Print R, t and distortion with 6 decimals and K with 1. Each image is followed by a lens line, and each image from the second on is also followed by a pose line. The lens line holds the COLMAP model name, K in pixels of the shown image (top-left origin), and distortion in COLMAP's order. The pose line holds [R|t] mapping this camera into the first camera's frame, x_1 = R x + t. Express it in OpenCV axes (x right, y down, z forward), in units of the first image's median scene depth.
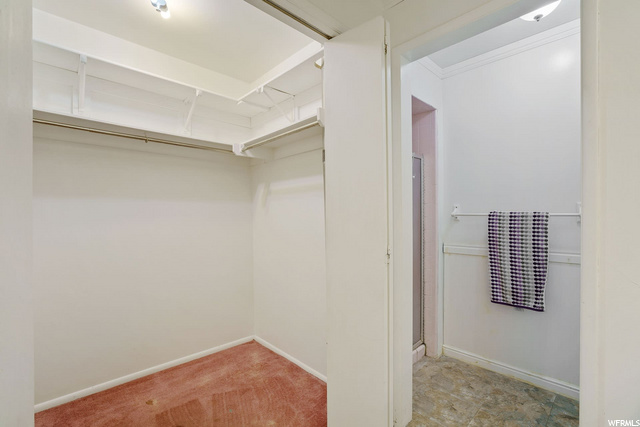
lens RADIAL K [[281.9, 0, 319.6], [0, 281.9, 218.3], [0, 0, 1]] dist [-0.008958, -0.000020]
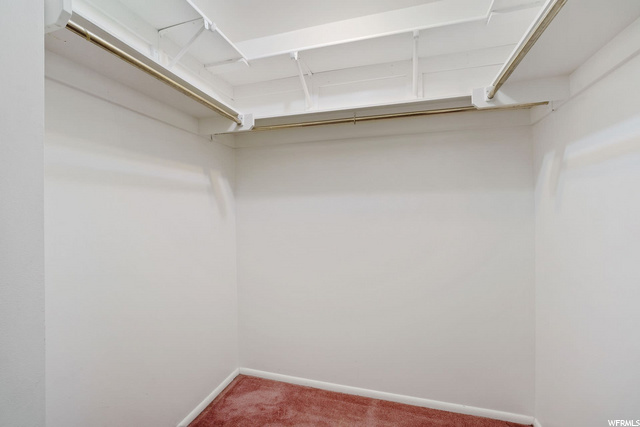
lens RADIAL K [[281.9, 0, 319.1], [0, 281.9, 213.5], [0, 0, 1]] dist [-0.008958, -0.000020]
pose [[0.491101, 0.004259, -0.871092, 0.057644], [-0.001278, 0.999990, 0.004169, -0.006017], [0.871102, -0.000934, 0.491101, 0.416618]]
